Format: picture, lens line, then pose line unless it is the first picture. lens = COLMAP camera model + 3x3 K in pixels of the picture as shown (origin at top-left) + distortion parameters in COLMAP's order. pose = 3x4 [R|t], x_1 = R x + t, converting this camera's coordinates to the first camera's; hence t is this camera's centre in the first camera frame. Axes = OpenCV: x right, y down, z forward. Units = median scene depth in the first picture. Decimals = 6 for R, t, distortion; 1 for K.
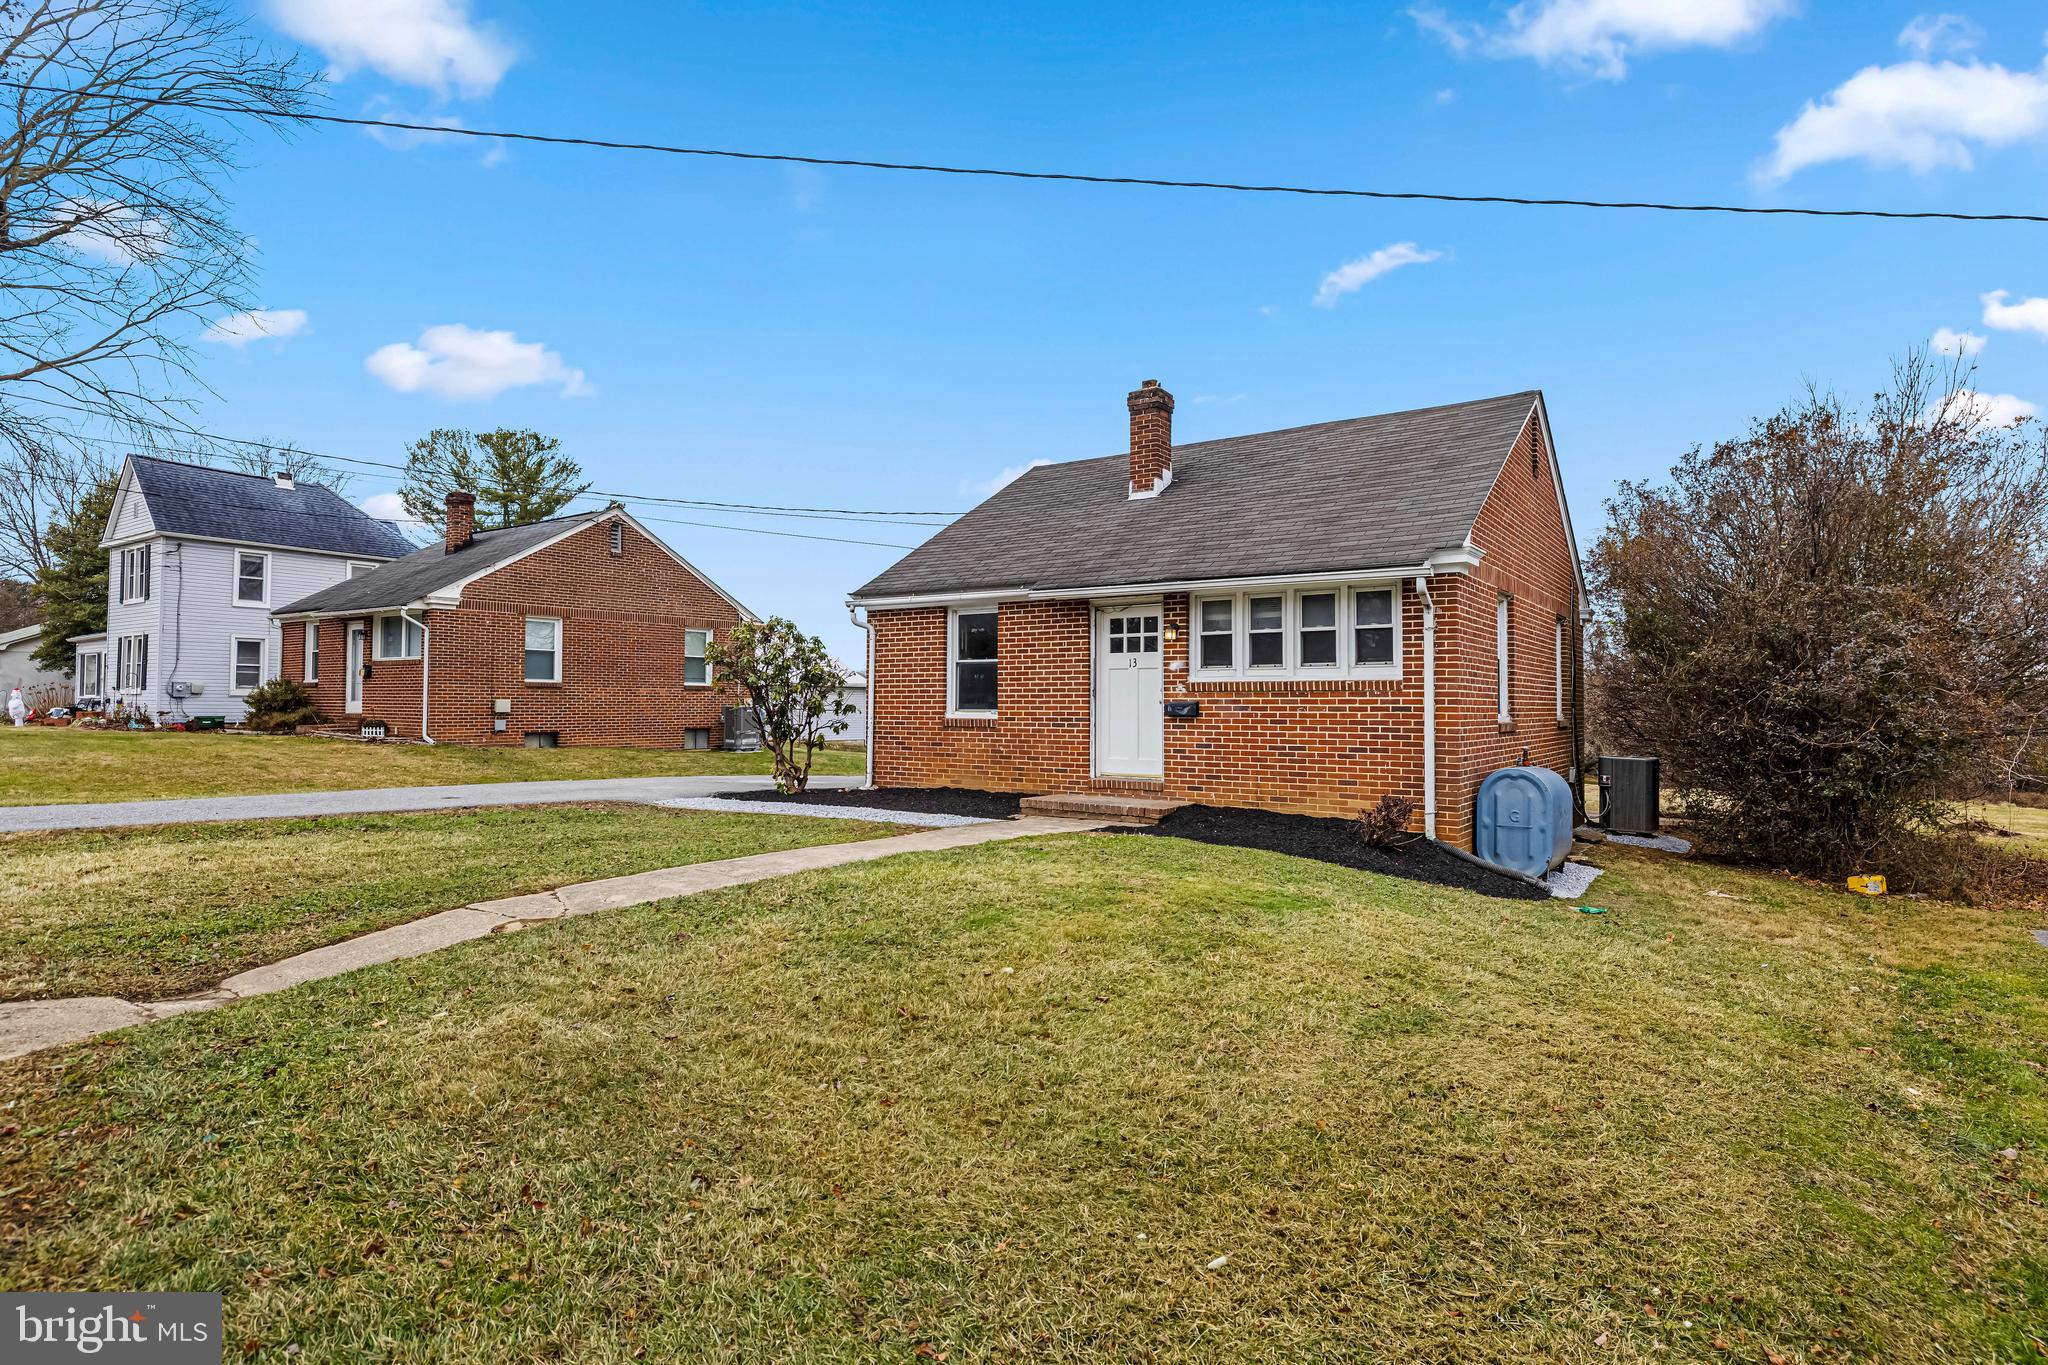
lens RADIAL K [[1047.8, 0, 1024.0], [0, 1047.8, 682.5], [0, 0, 1]] dist [0.001743, 0.000066]
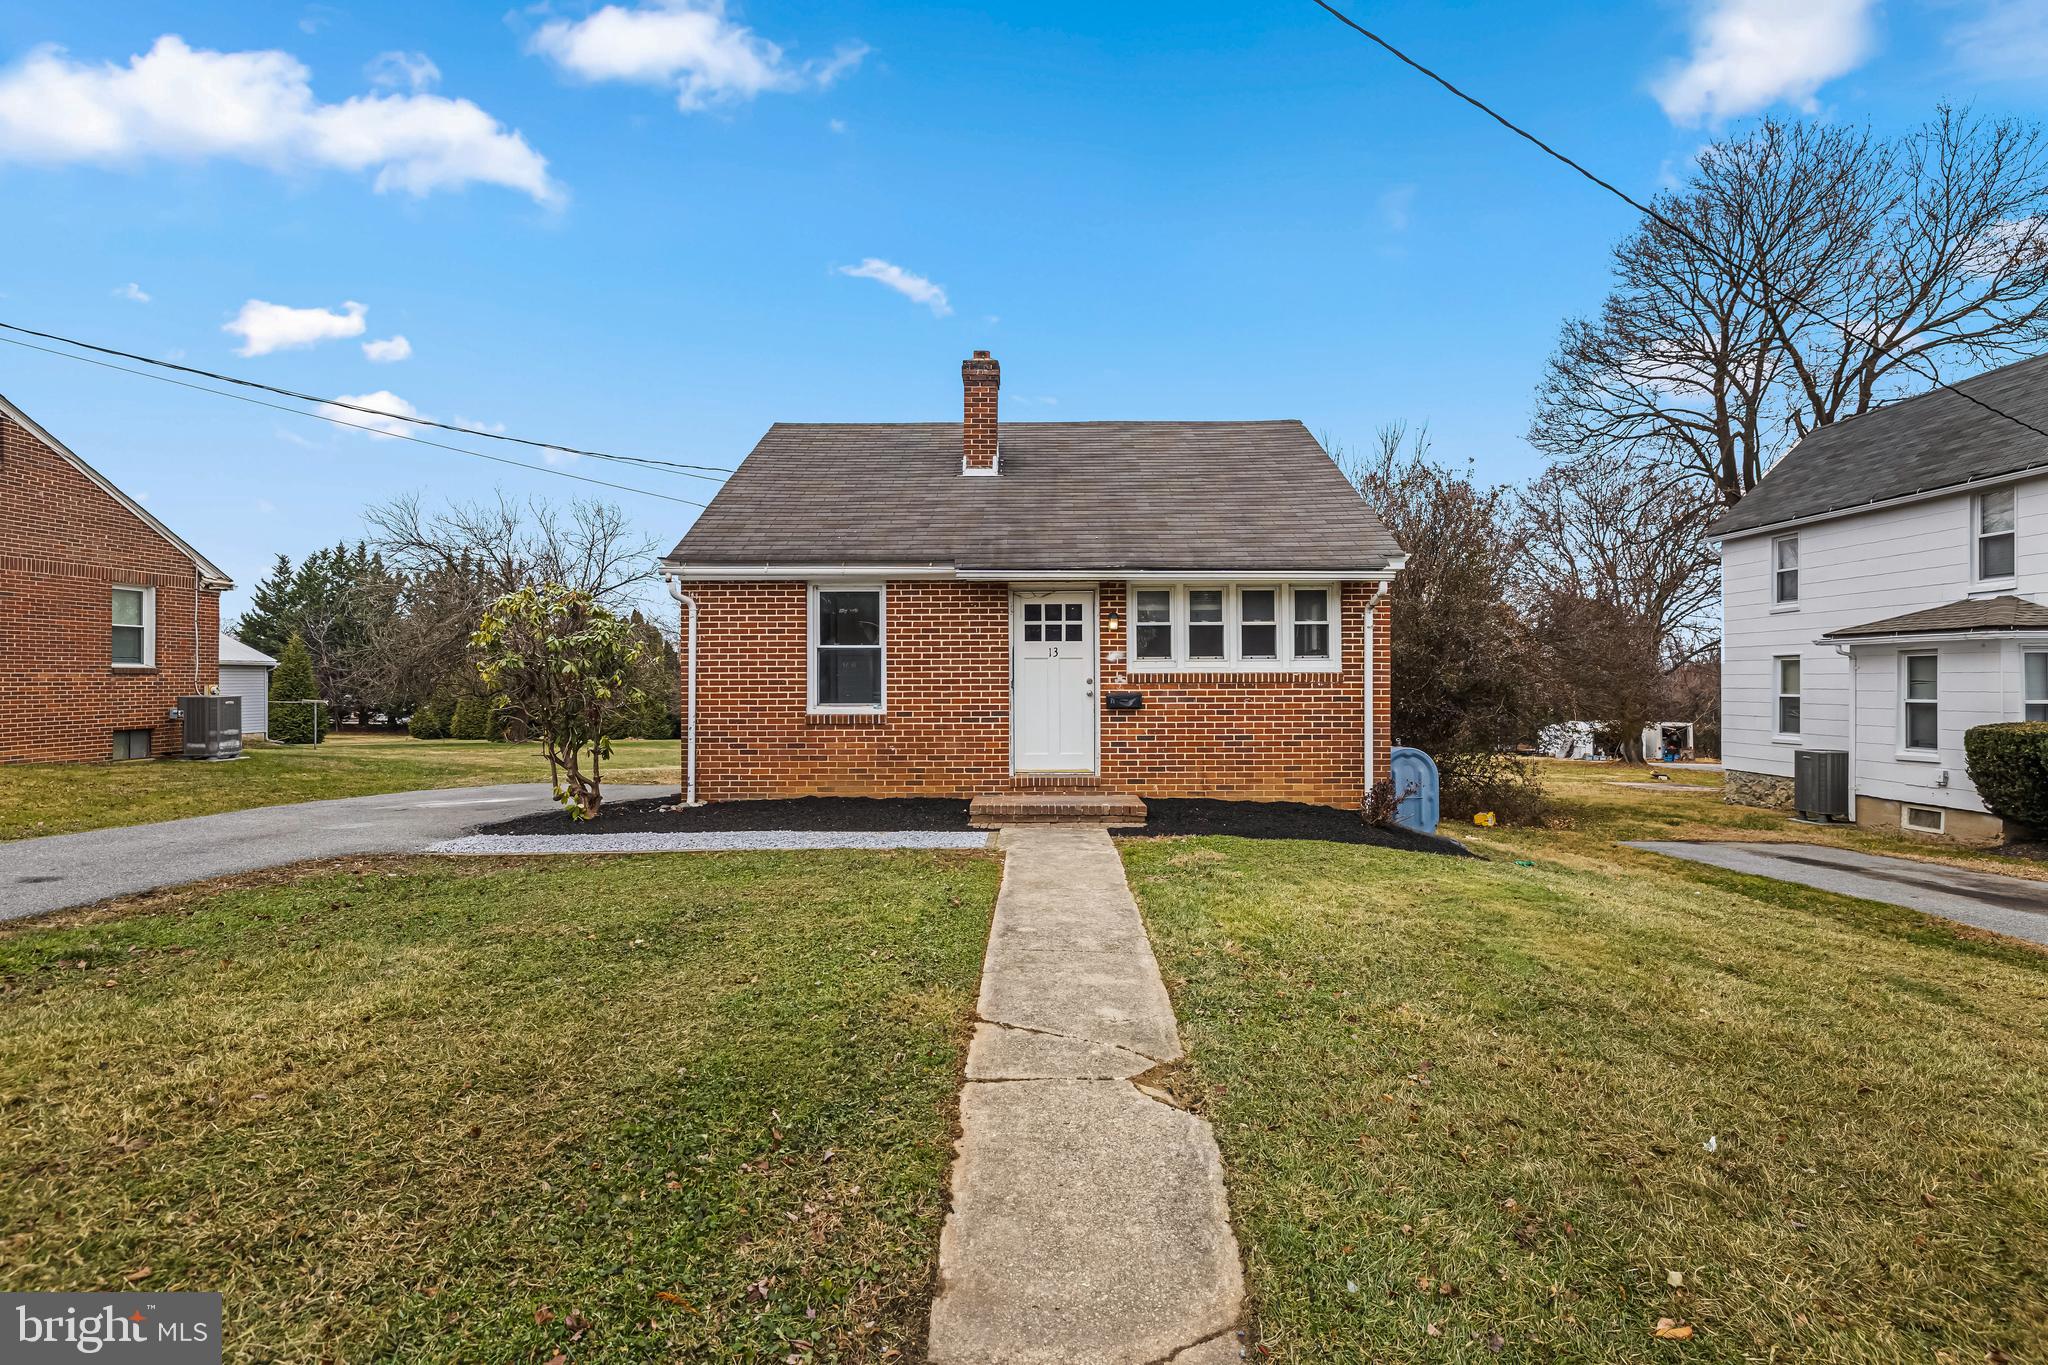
lens RADIAL K [[1002.3, 0, 1024.0], [0, 1002.3, 682.5], [0, 0, 1]] dist [-0.004441, -0.000236]
pose [[0.825772, -0.007321, 0.563957, -0.435759], [-0.005766, 0.999754, 0.021421, -0.010847], [-0.563975, -0.020941, 0.825526, 0.273260]]
